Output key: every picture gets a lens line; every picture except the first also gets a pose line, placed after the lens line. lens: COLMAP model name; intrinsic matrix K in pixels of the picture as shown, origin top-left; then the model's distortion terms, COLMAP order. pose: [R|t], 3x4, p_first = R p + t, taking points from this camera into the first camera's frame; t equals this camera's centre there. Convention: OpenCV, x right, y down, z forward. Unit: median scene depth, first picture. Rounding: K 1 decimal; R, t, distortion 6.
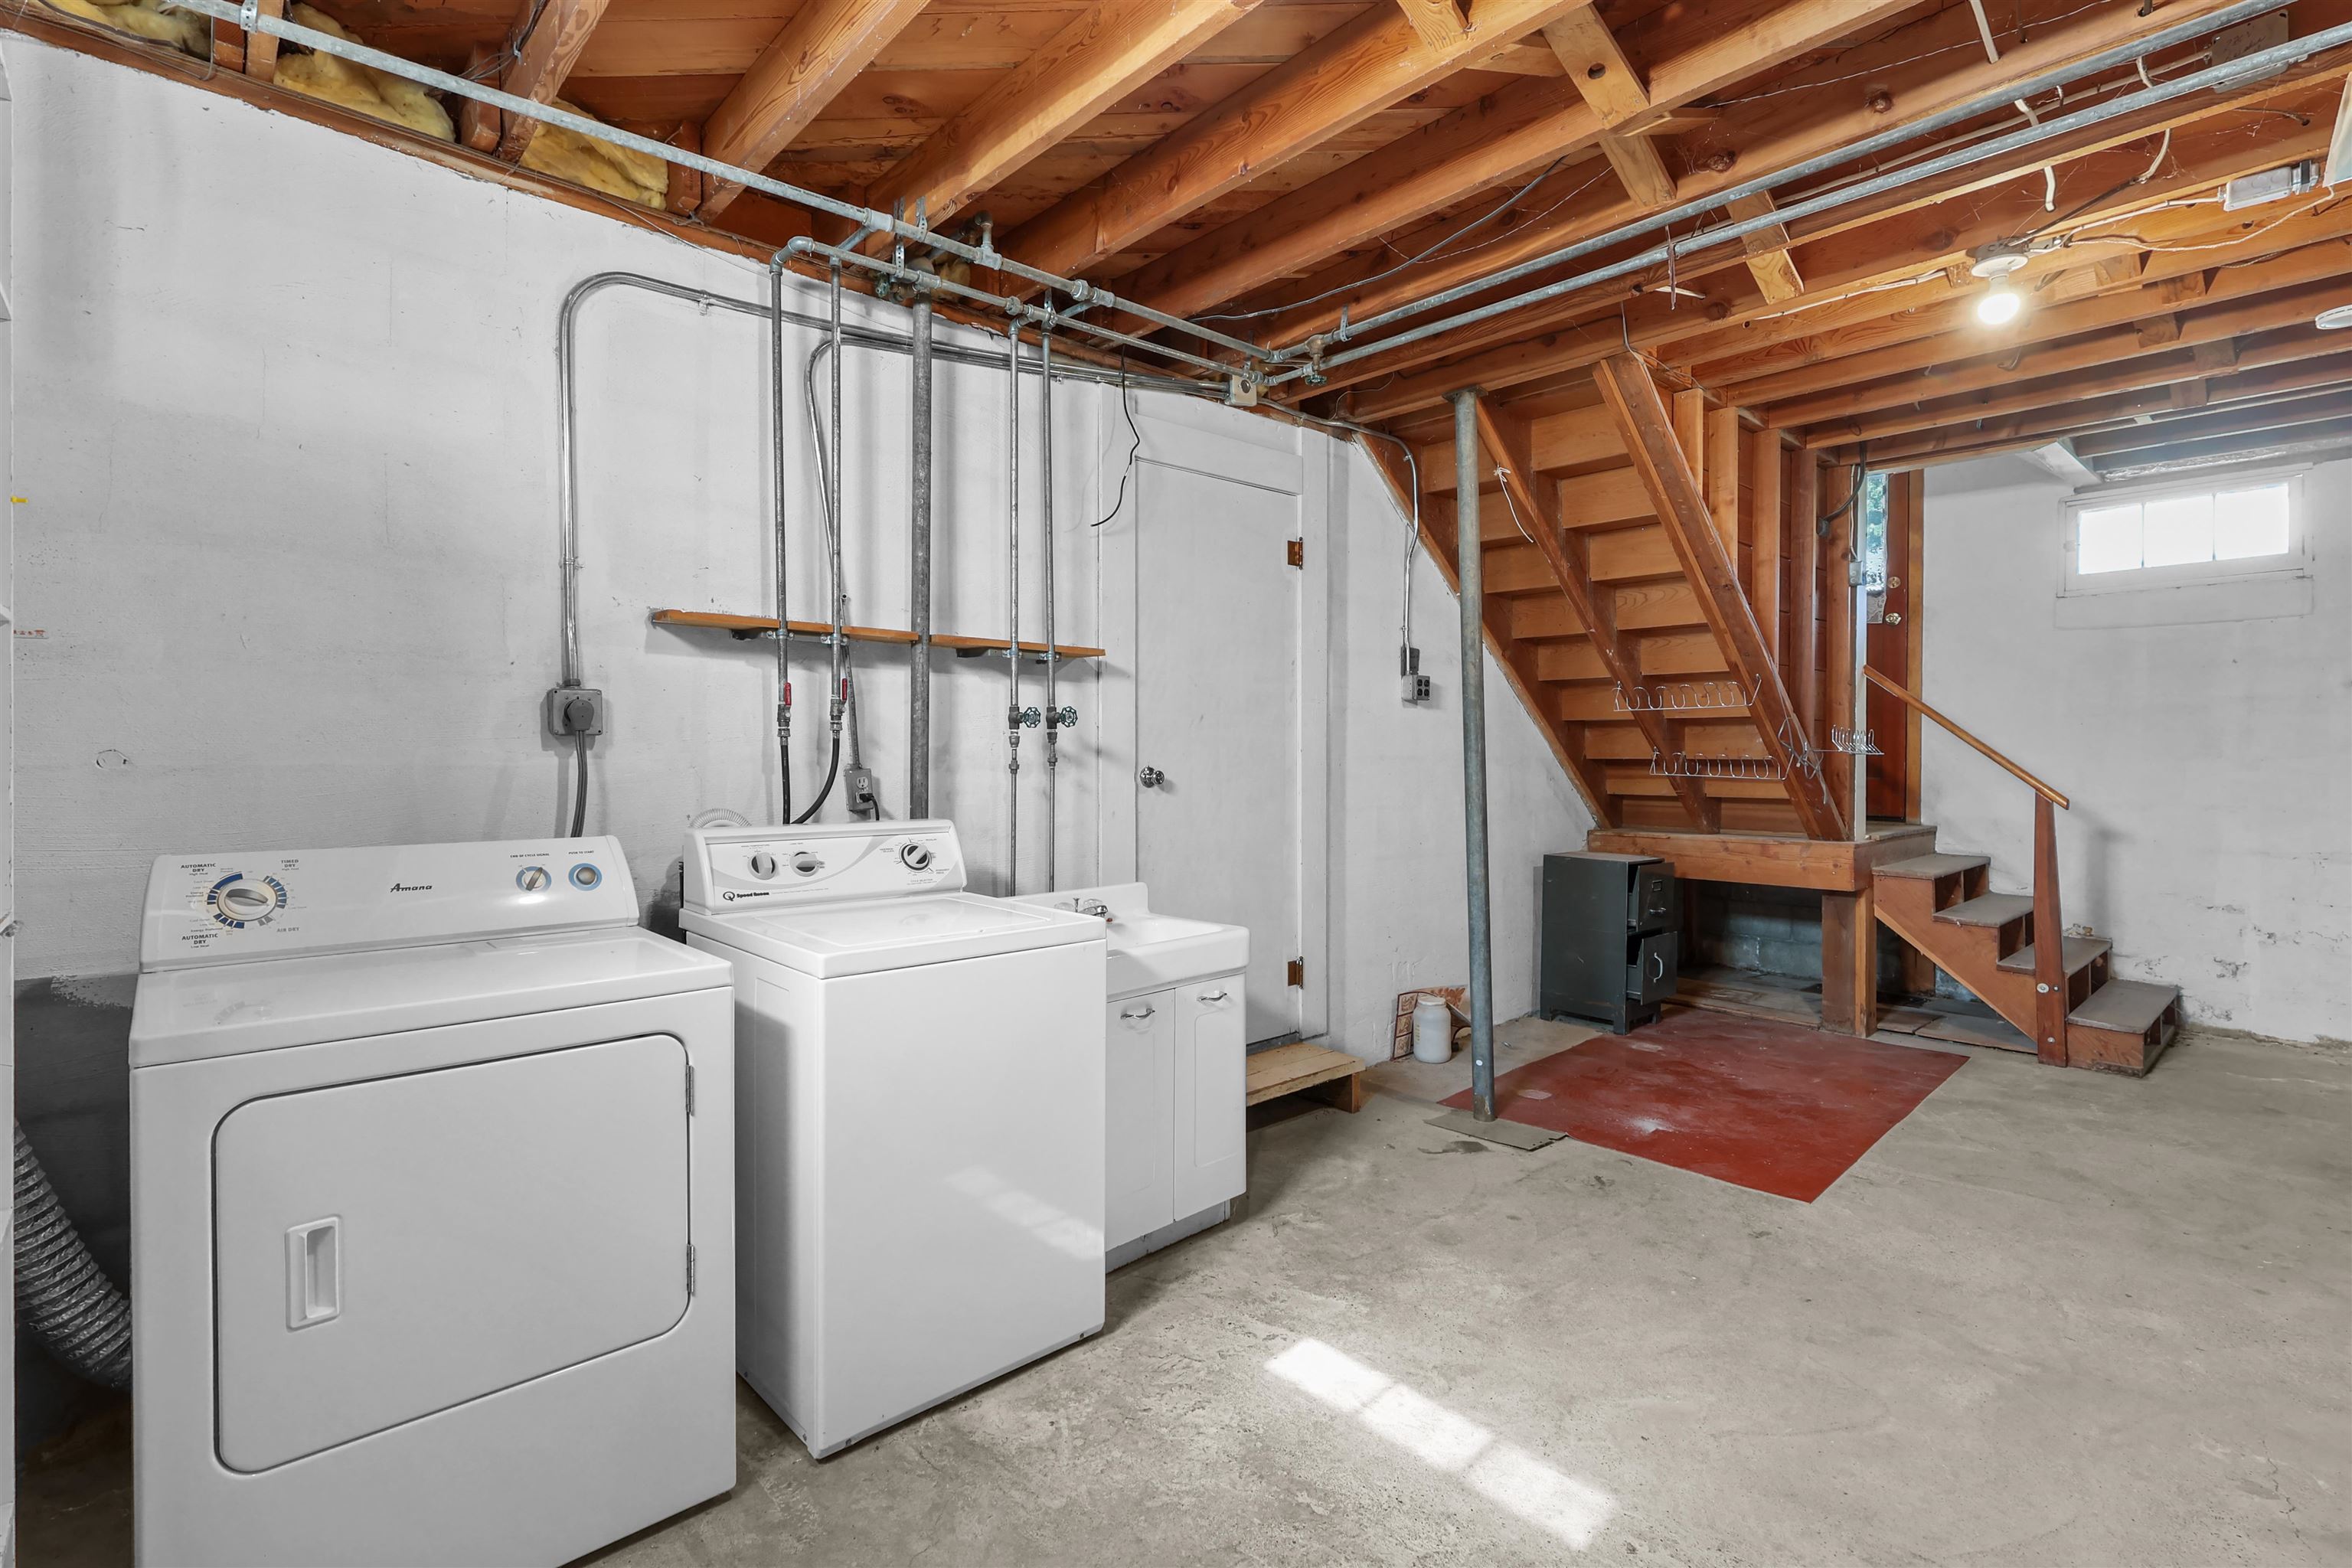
lens RADIAL K [[1077.1, 0, 1159.1], [0, 1077.1, 774.7], [0, 0, 1]] dist [-0.003269, 0.000473]
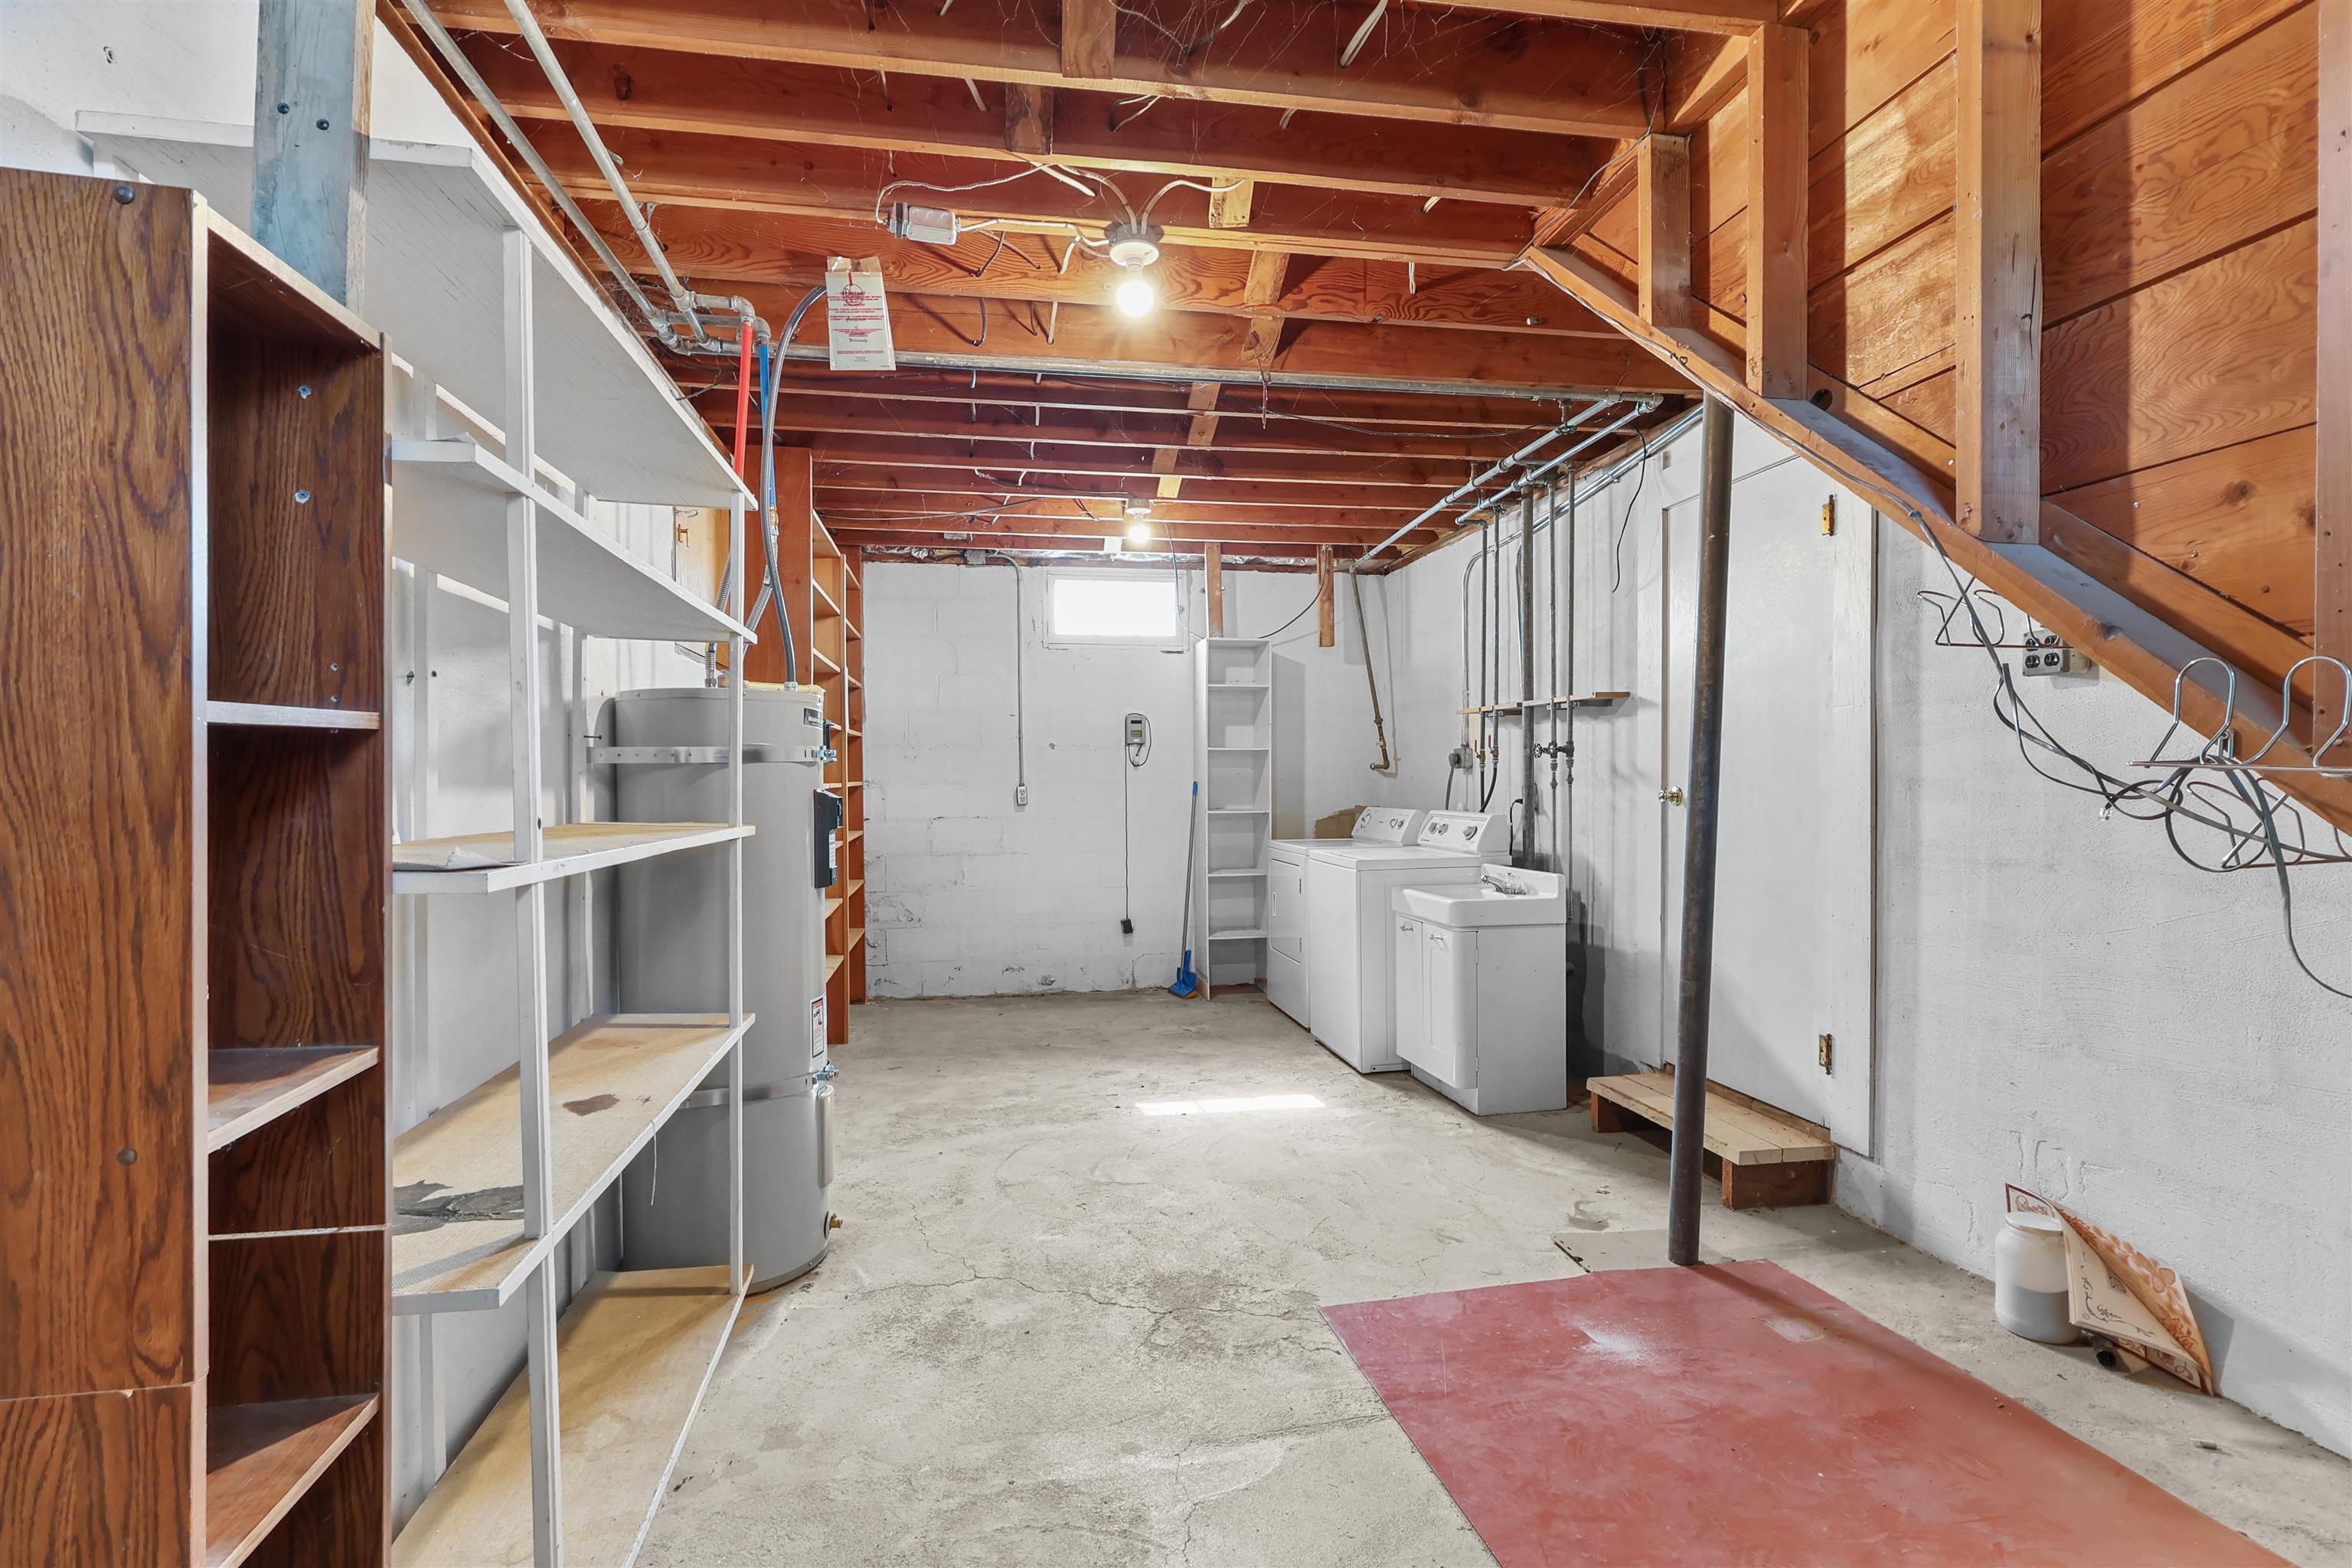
lens RADIAL K [[1077.1, 0, 1162.0], [0, 1077.1, 787.9], [0, 0, 1]] dist [-0.003269, 0.000473]
pose [[-0.535394, 0.010284, -0.844540, 1.246771], [-0.005370, 0.999864, 0.015579, -0.015355], [0.844586, 0.012876, -0.535266, 1.219673]]
